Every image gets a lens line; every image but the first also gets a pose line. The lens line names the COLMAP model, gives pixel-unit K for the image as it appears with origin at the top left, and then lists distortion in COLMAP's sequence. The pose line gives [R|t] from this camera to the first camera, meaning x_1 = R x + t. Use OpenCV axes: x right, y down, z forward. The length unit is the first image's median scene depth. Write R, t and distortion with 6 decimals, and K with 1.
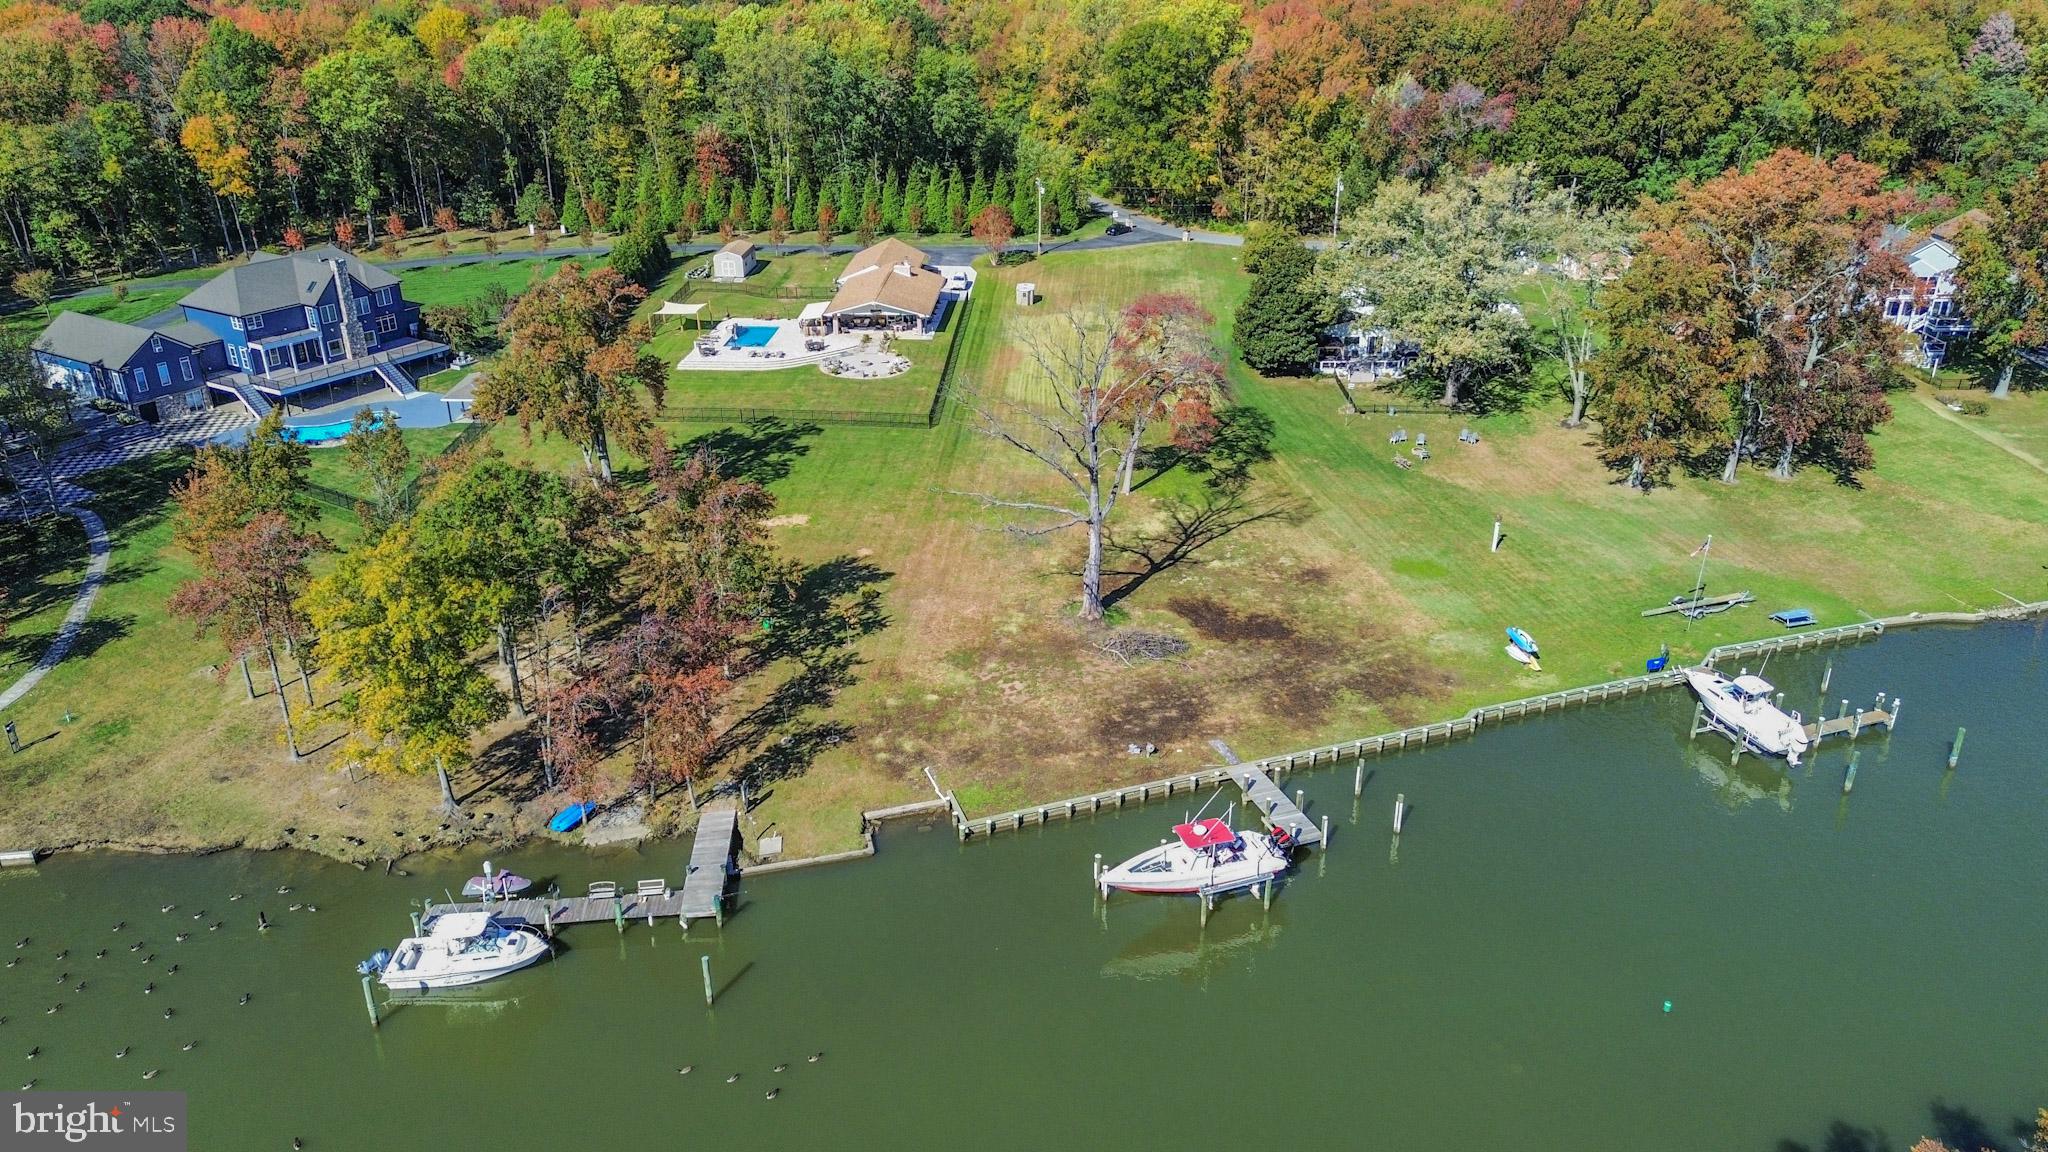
lens RADIAL K [[1450.3, 0, 1038.2], [0, 1450.3, 580.7], [0, 0, 1]] dist [0.069729, -0.064937]
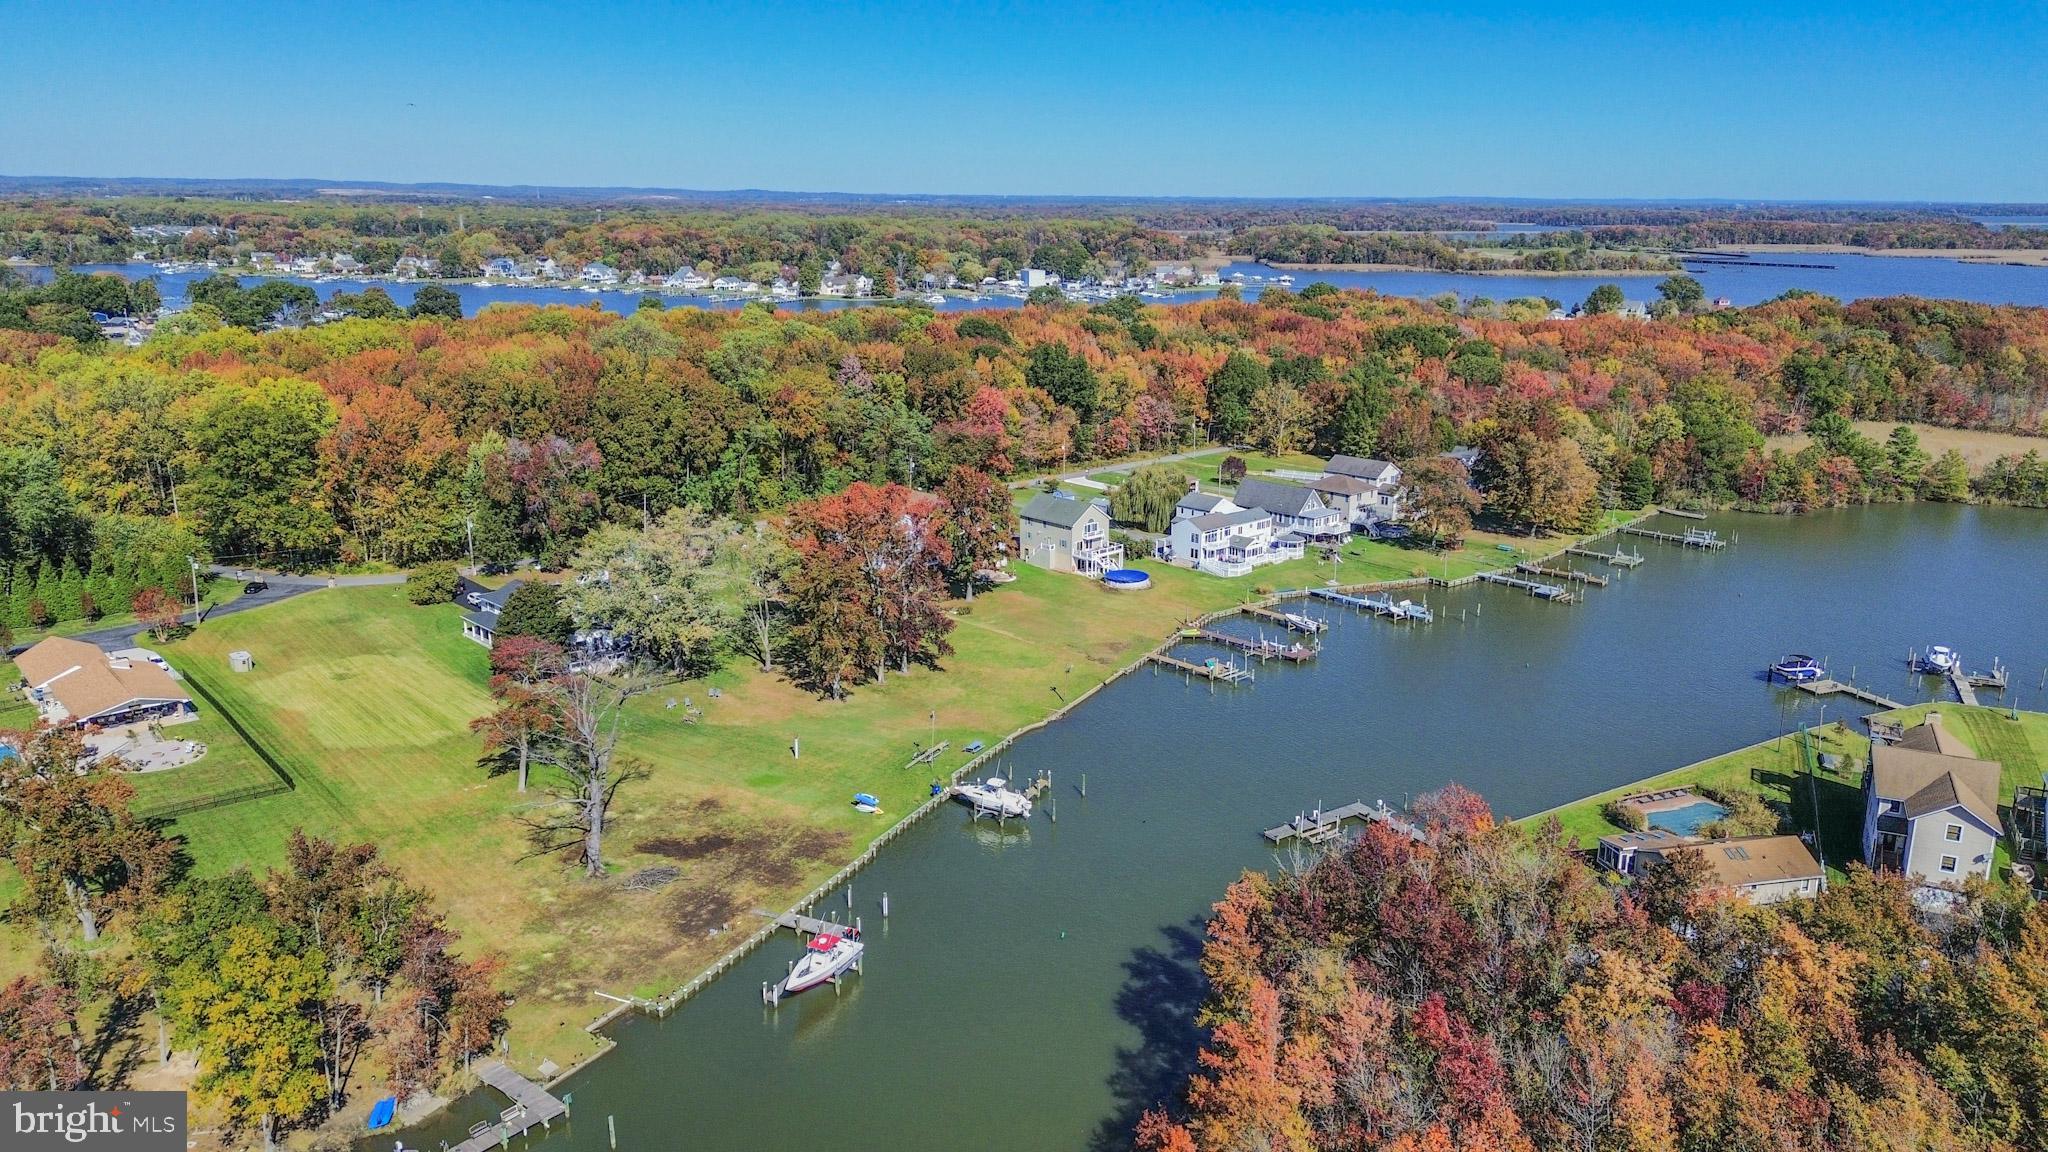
lens RADIAL K [[1439.0, 0, 1039.3], [0, 1439.0, 580.5], [0, 0, 1]] dist [0.072737, -0.064607]
pose [[0.717958, -0.170545, 0.674871, -0.386125], [0.280625, 0.958159, -0.056408, -0.032634], [-0.637013, 0.229884, 0.735777, -0.251398]]
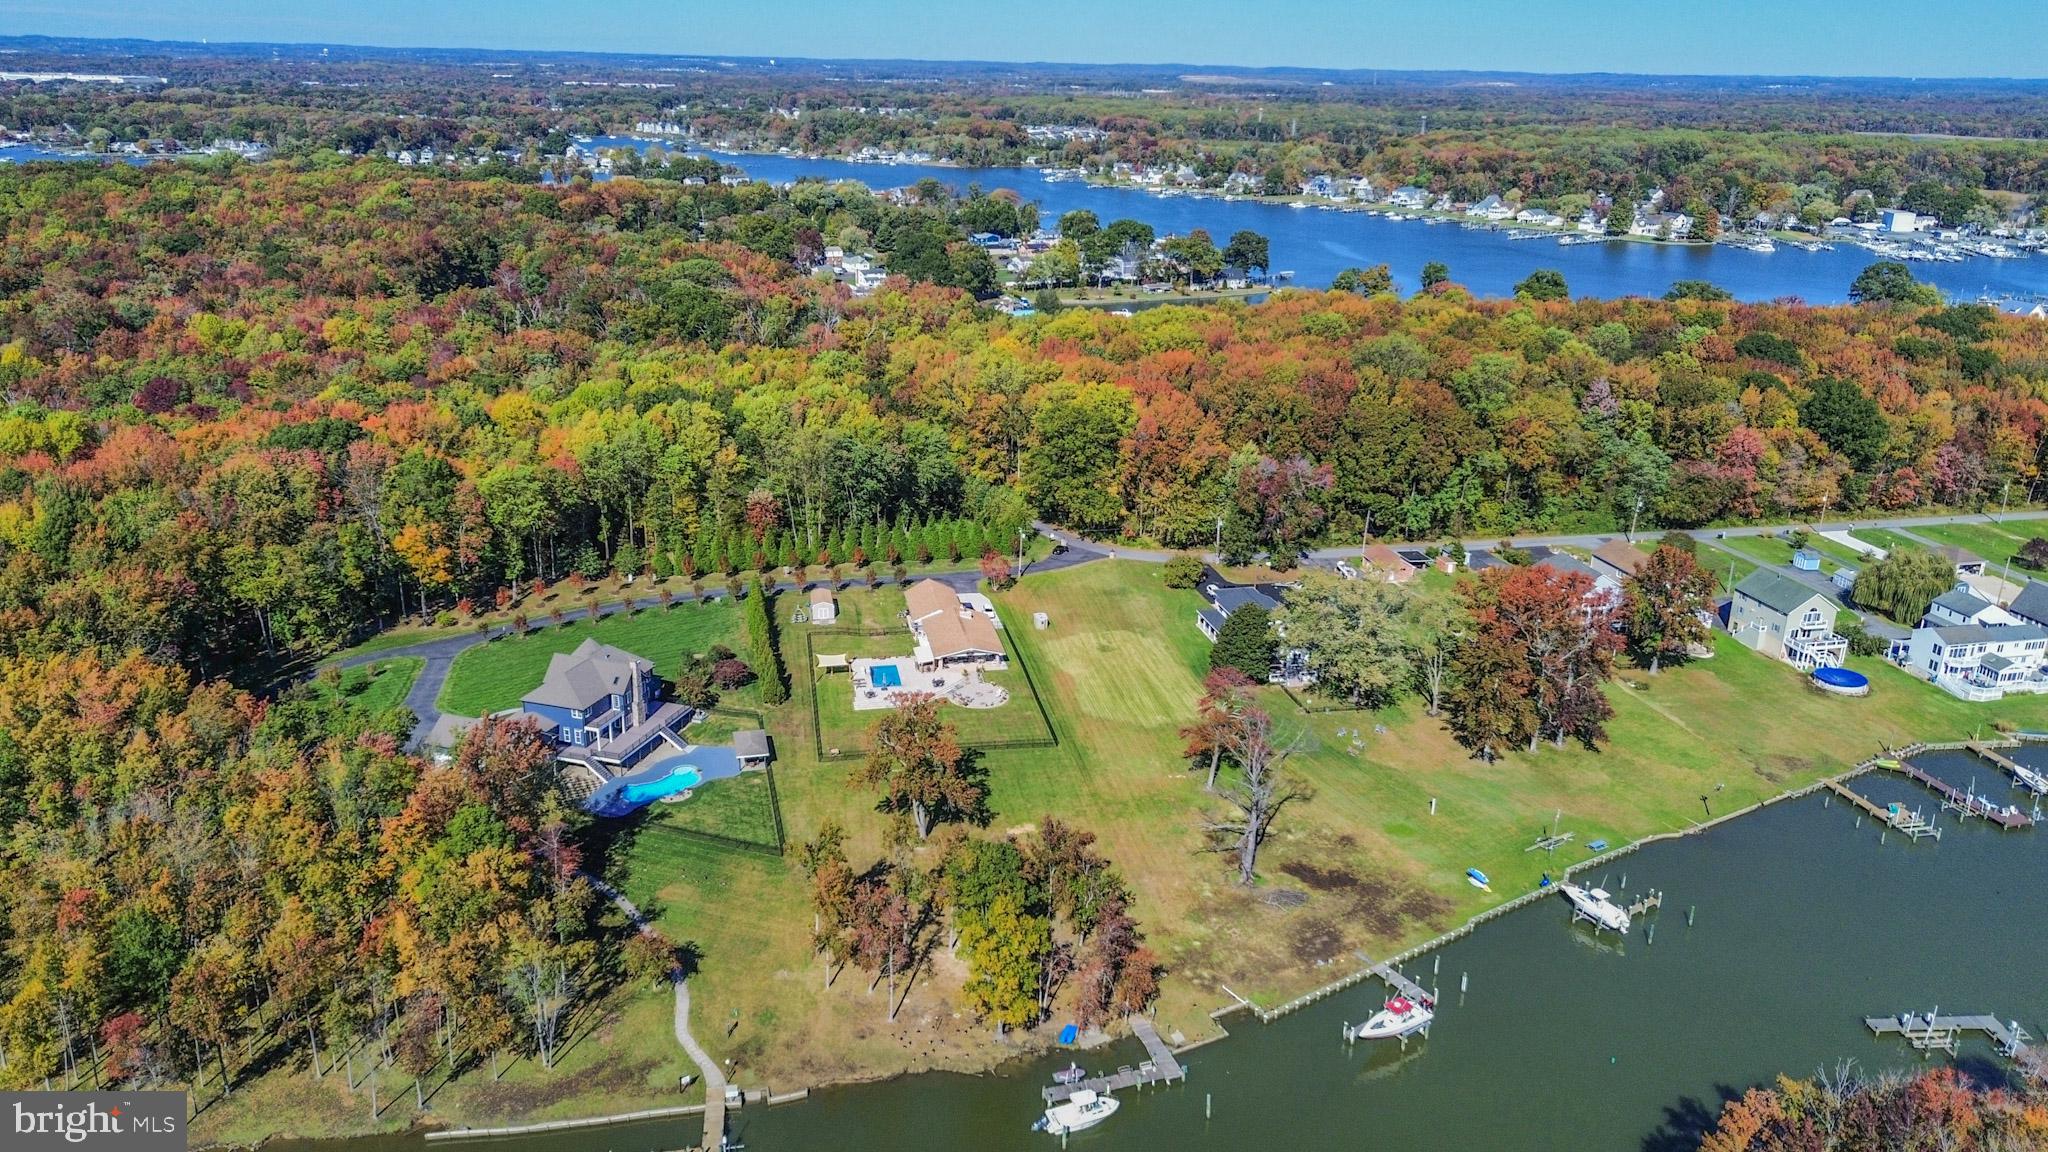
lens RADIAL K [[1439.0, 0, 1039.3], [0, 1439.0, 580.5], [0, 0, 1]] dist [0.072737, -0.064607]
pose [[0.972768, -0.059917, 0.223904, -0.411243], [0.079554, 0.993637, -0.079729, -0.155232], [-0.217702, 0.095370, 0.971345, -0.492500]]
